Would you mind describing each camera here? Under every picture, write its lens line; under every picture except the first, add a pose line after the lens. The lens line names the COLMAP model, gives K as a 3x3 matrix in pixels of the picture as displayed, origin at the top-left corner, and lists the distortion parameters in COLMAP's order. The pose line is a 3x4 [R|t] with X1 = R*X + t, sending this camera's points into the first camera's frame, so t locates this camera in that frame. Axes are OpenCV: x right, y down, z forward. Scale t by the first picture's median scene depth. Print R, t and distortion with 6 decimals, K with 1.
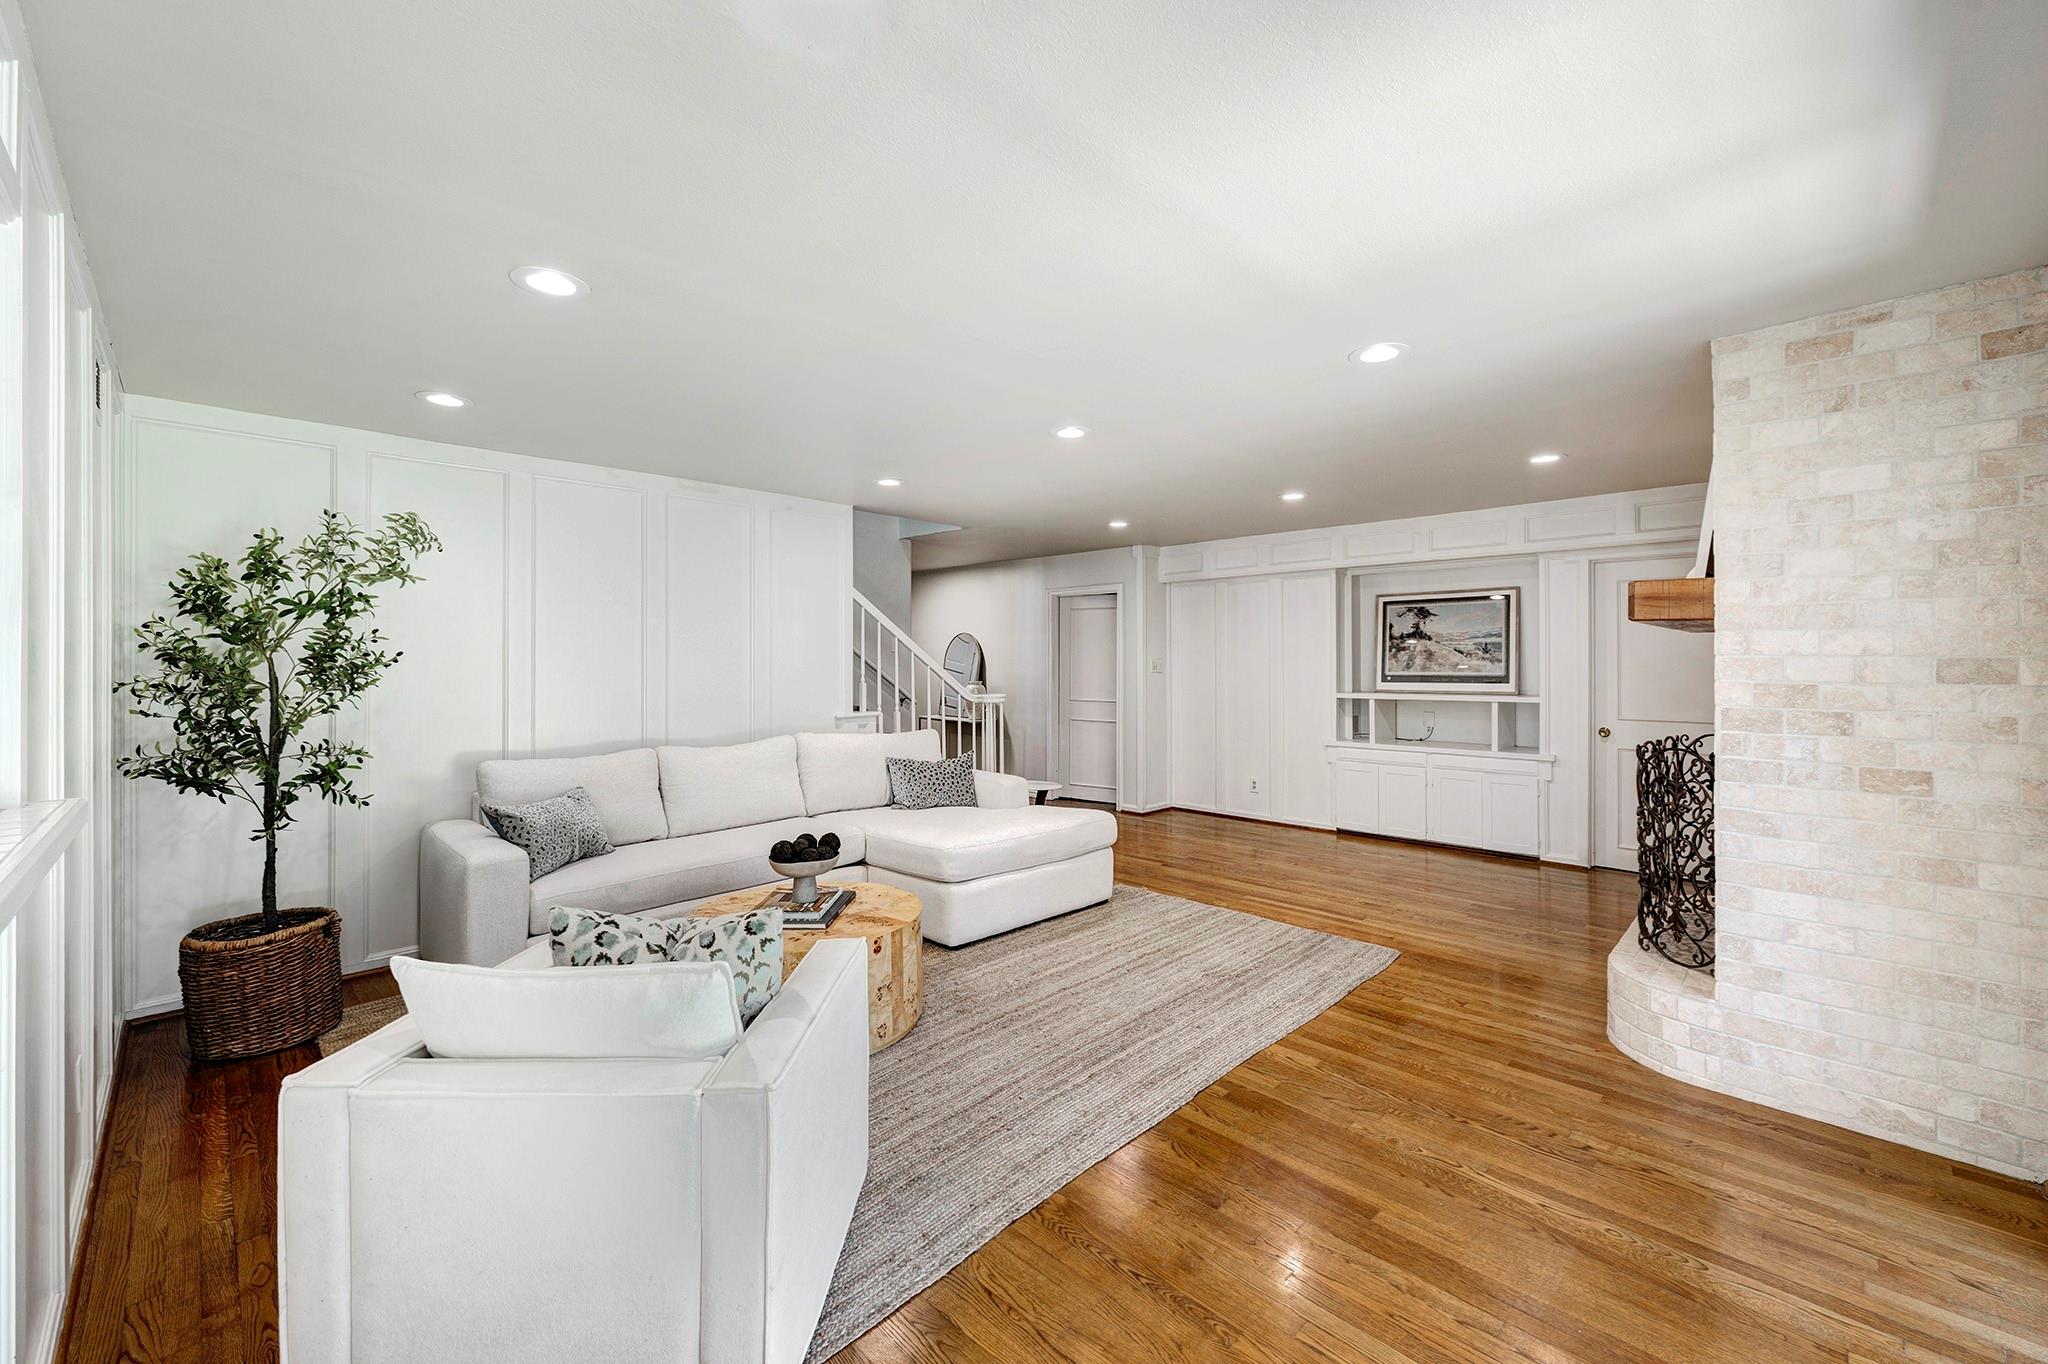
lens RADIAL K [[825.8, 0, 1027.2], [0, 825.8, 663.5], [0, 0, 1]] dist [-0.000569, -0.000068]
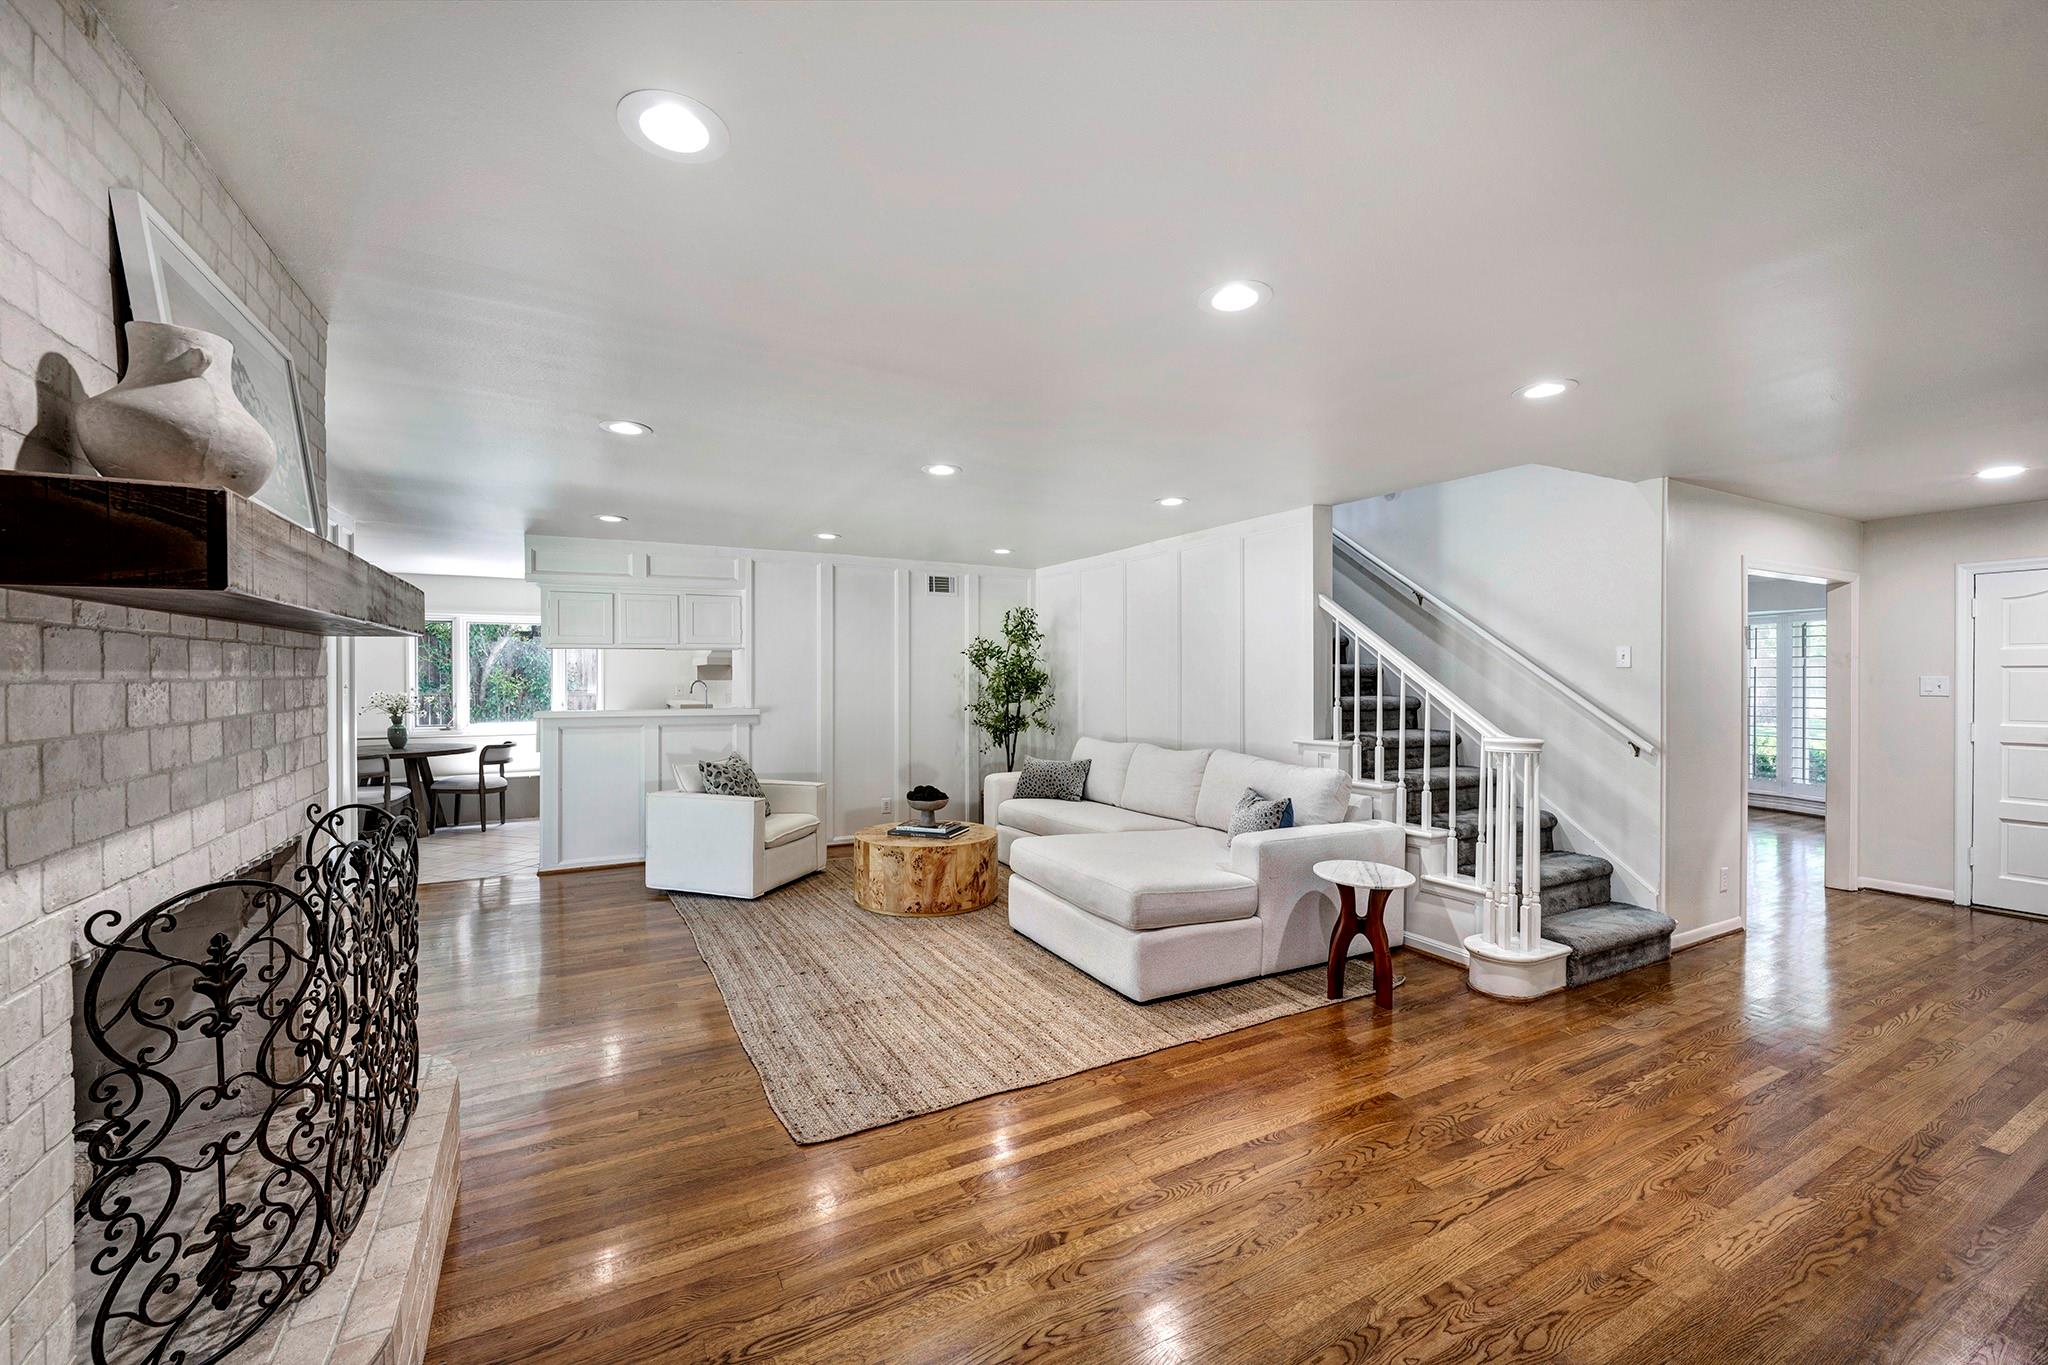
lens RADIAL K [[805.6, 0, 1014.1], [0, 805.6, 680.4], [0, 0, 1]] dist [0.001574, 0.000267]
pose [[-0.290771, 0.001322, -0.956792, 1.380675], [-0.000280, 0.999999, 0.001467, -0.004039], [0.956793, 0.000695, -0.290770, 1.860626]]
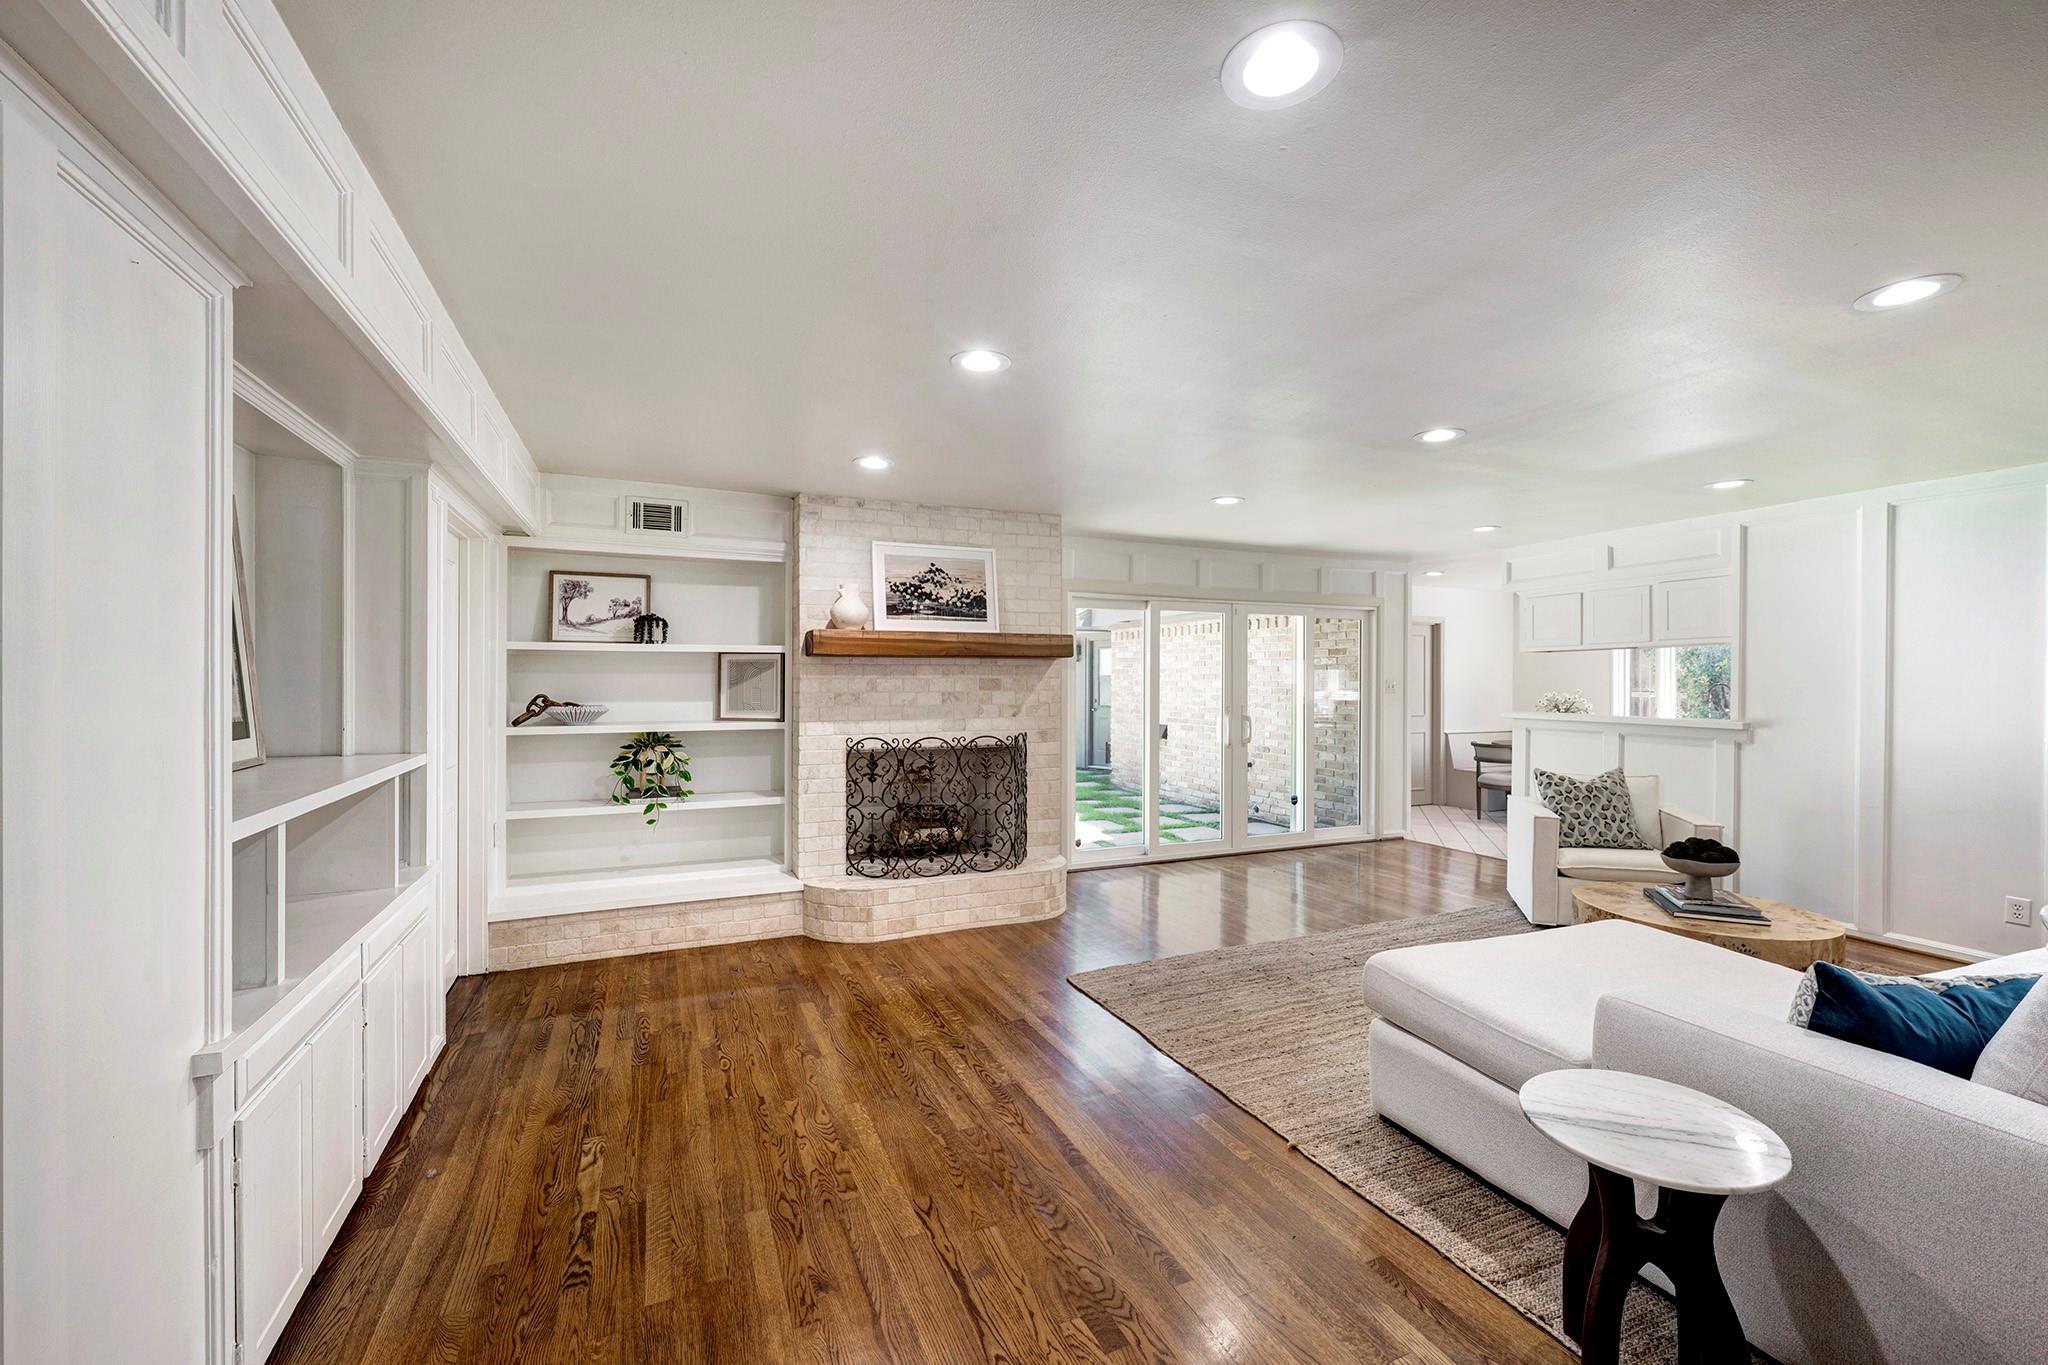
lens RADIAL K [[823.2, 0, 1024.0], [0, 823.2, 682.5], [0, 0, 1]] dist [0.007611, 0.000119]
pose [[-0.933977, -0.004700, 0.357303, 0.209613], [-0.004784, 0.999988, 0.000649, 0.001398], [-0.357302, -0.001104, -0.933988, 2.696539]]
